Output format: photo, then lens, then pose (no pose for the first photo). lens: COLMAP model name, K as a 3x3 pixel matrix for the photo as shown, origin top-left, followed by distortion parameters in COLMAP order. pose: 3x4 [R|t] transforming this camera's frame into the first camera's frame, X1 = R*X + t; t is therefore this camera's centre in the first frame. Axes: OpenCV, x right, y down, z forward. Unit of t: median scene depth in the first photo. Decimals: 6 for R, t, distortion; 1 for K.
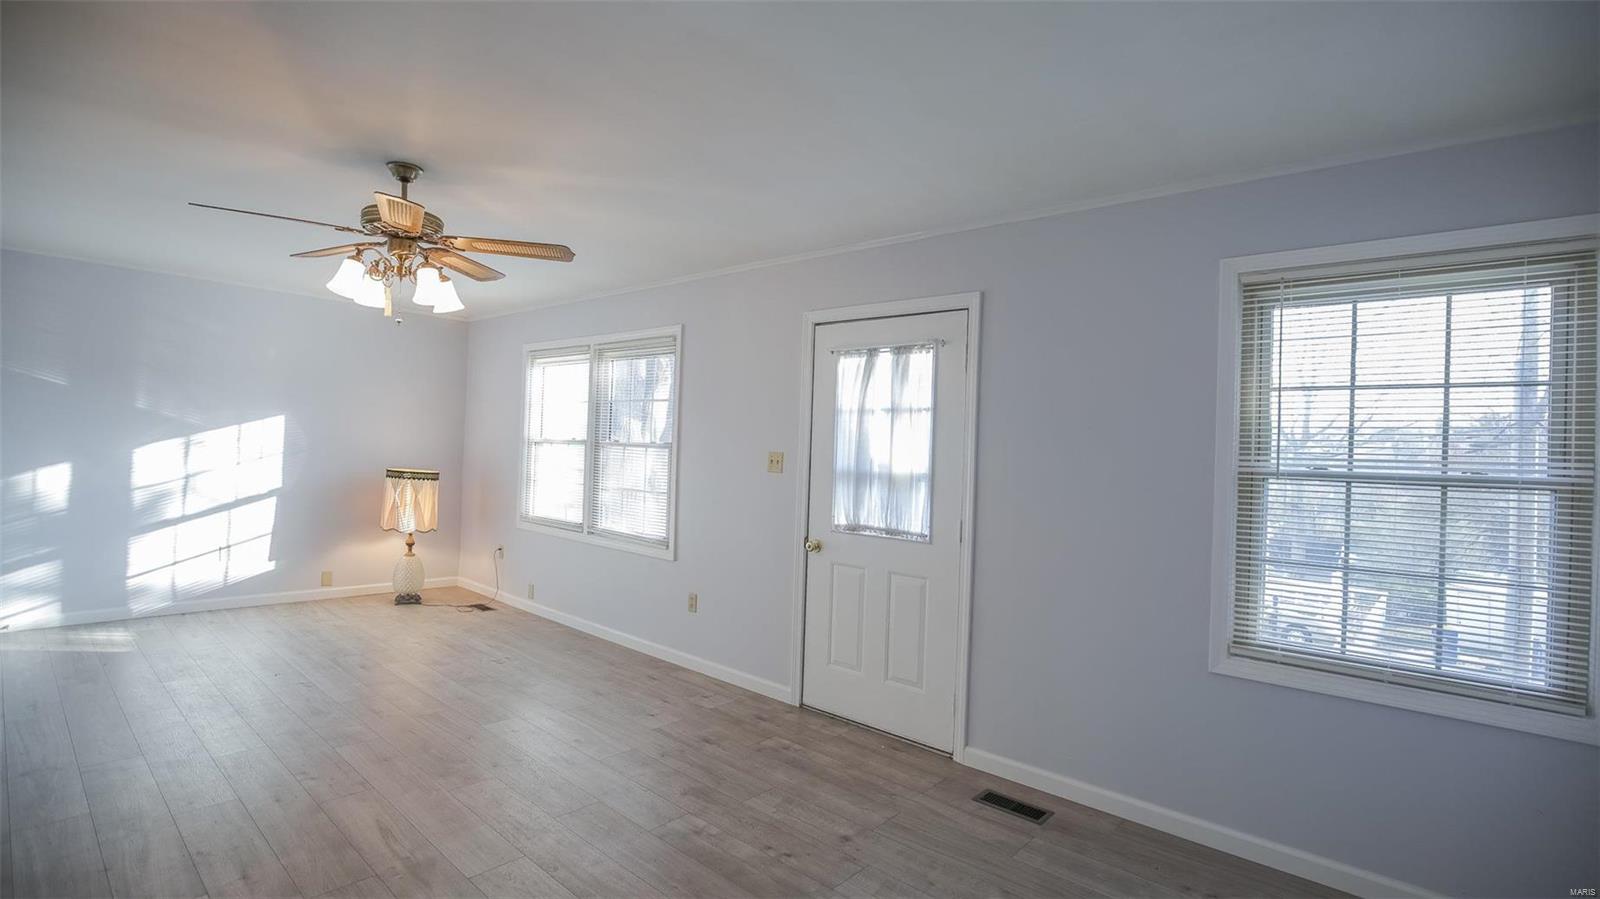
lens RADIAL K [[738.9, 0, 802.2], [0, 738.9, 429.8], [0, 0, 1]] dist [-0.020455, 0.000023]
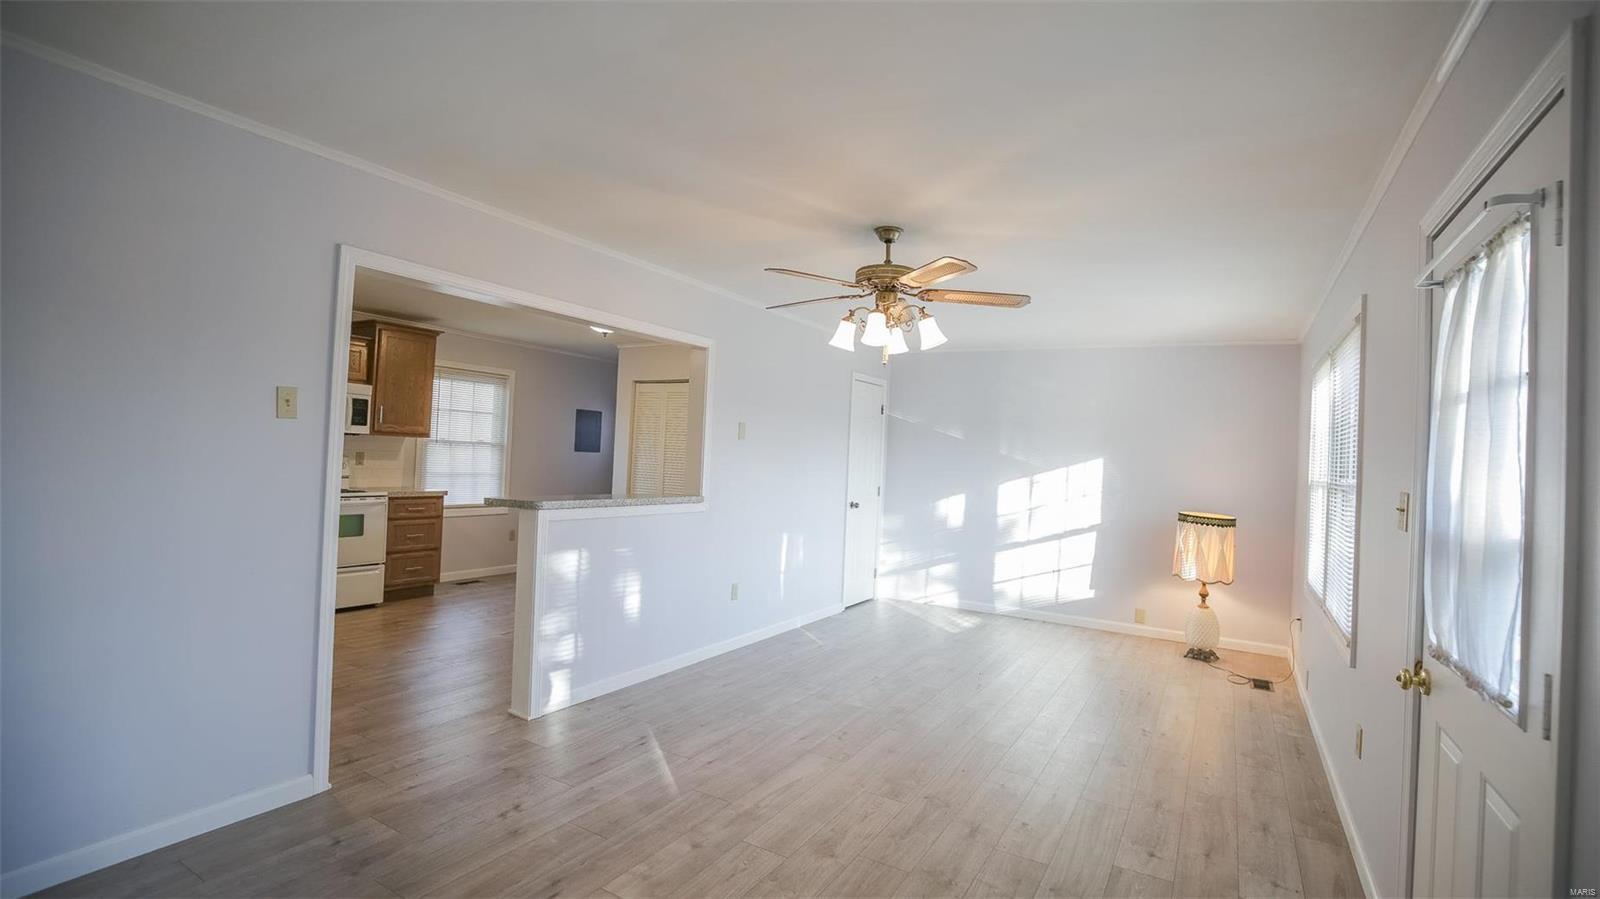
lens RADIAL K [[731.6, 0, 800.0], [0, 731.6, 449.5], [0, 0, 1]] dist [-0.044657, 0.000124]
pose [[0.187152, -0.040337, -0.981503, 0.345367], [-0.013052, 0.998966, -0.043544, 0.025290], [0.982244, 0.020959, 0.186432, 0.431737]]
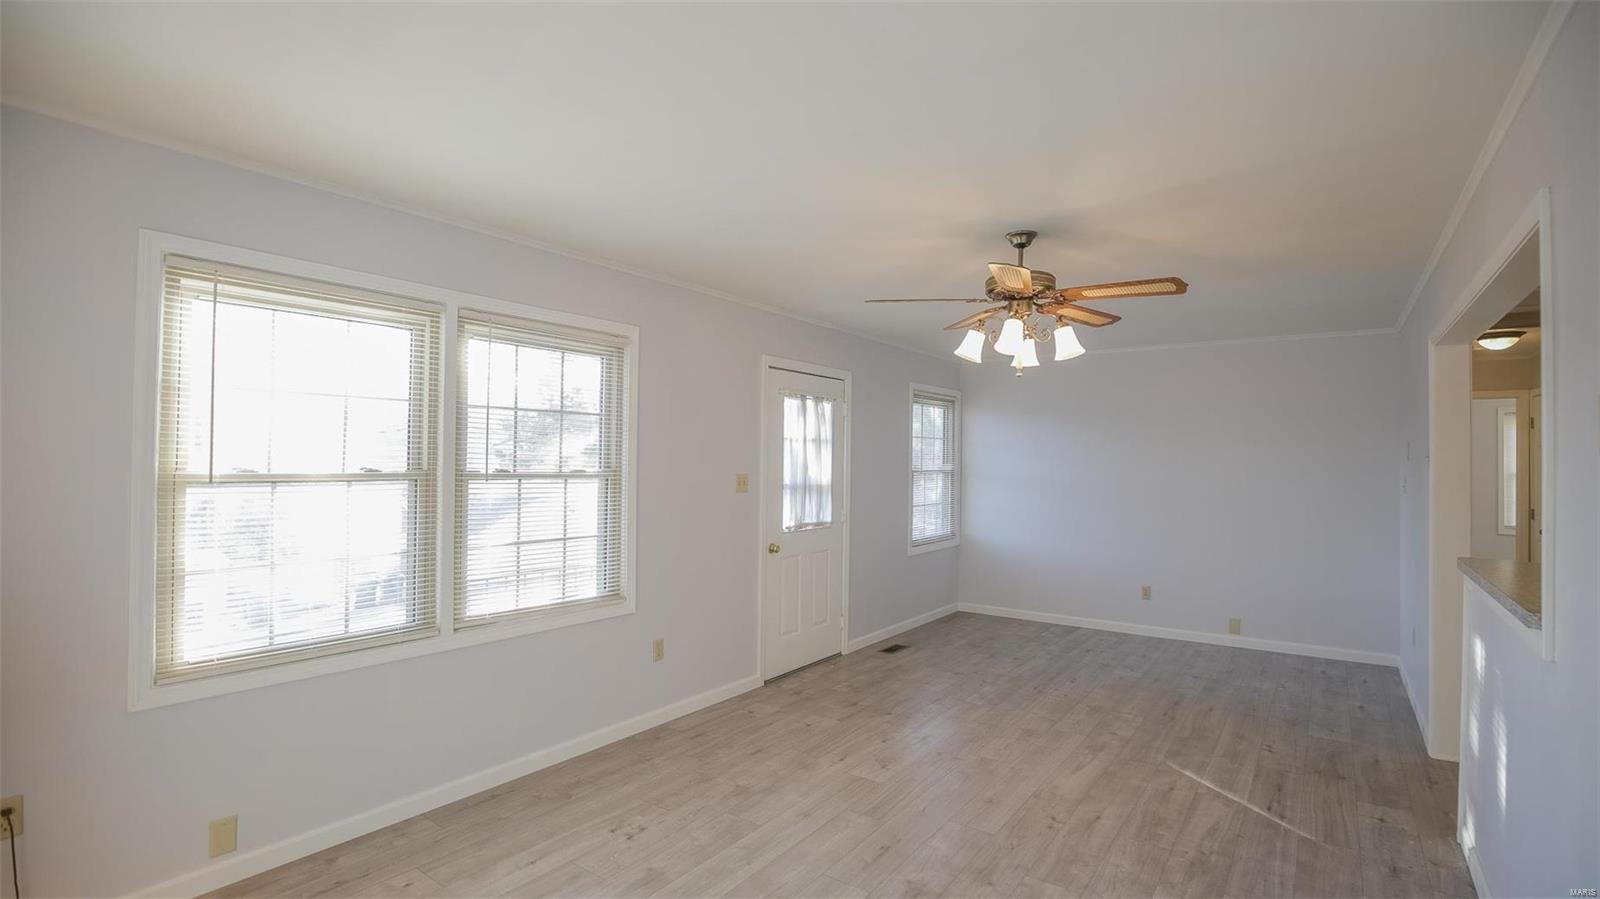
lens RADIAL K [[731.6, 0, 808.3], [0, 731.6, 442.1], [0, 0, 1]] dist [-0.024469, -0.000047]
pose [[-0.094526, -0.014374, 0.995419, -1.028682], [-0.038560, 0.999198, 0.010767, -0.030587], [-0.994775, -0.037365, -0.095004, 0.911796]]
